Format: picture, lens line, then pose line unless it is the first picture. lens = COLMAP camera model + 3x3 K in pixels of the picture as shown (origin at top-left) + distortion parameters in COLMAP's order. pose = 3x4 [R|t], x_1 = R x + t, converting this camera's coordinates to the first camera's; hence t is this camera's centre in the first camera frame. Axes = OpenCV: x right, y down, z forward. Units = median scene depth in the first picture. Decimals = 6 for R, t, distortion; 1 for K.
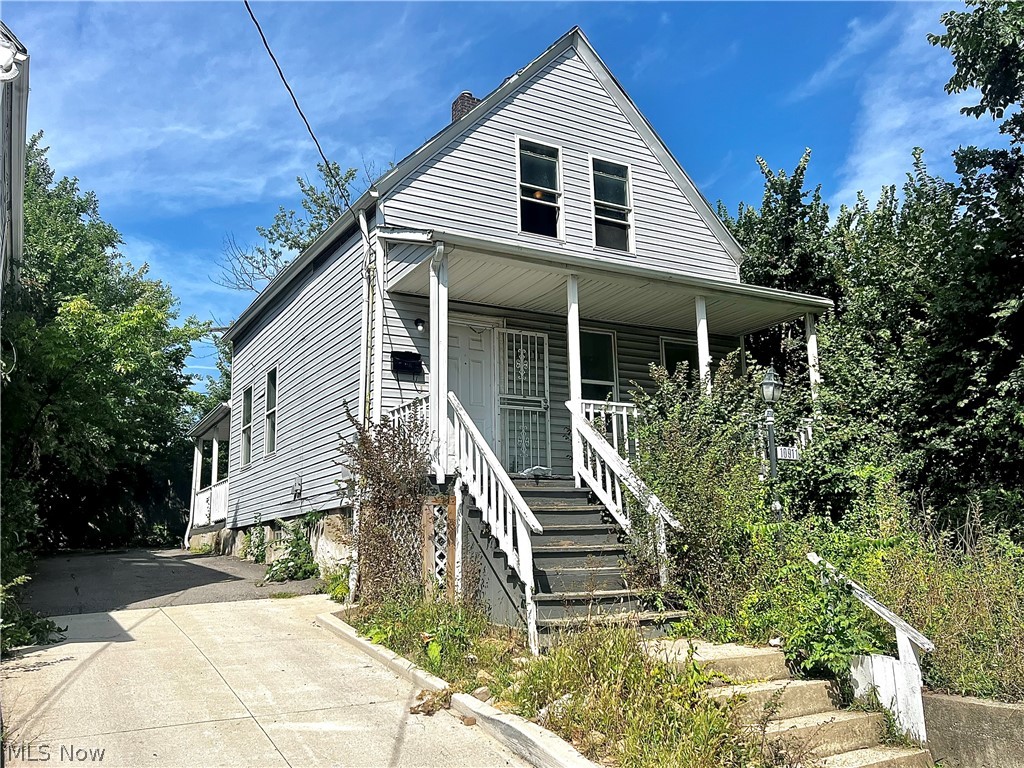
lens RADIAL K [[840.8, 0, 512.1], [0, 840.8, 393.5], [0, 0, 1]] dist [0.064582, -0.075990]
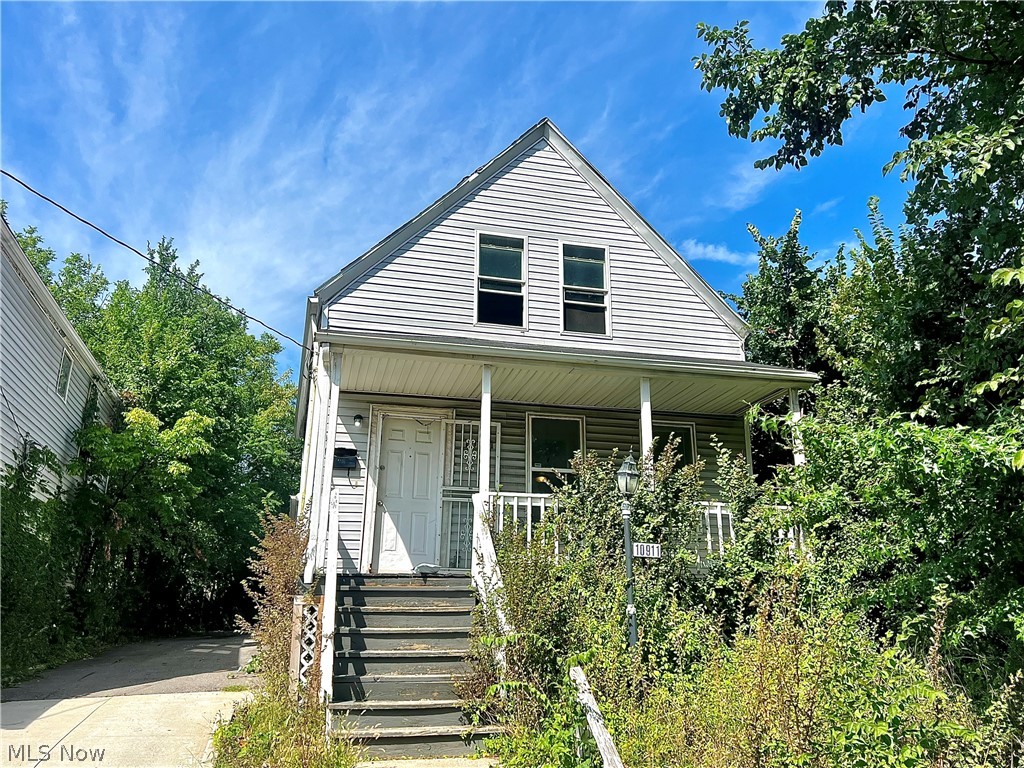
lens RADIAL K [[840.8, 0, 517.3], [0, 840.8, 385.9], [0, 0, 1]] dist [0.064582, -0.075990]
pose [[0.965194, -0.052068, -0.256299, 0.297098], [0.025442, 0.994027, -0.106127, -0.008615], [0.260294, 0.095913, 0.960754, 0.049725]]
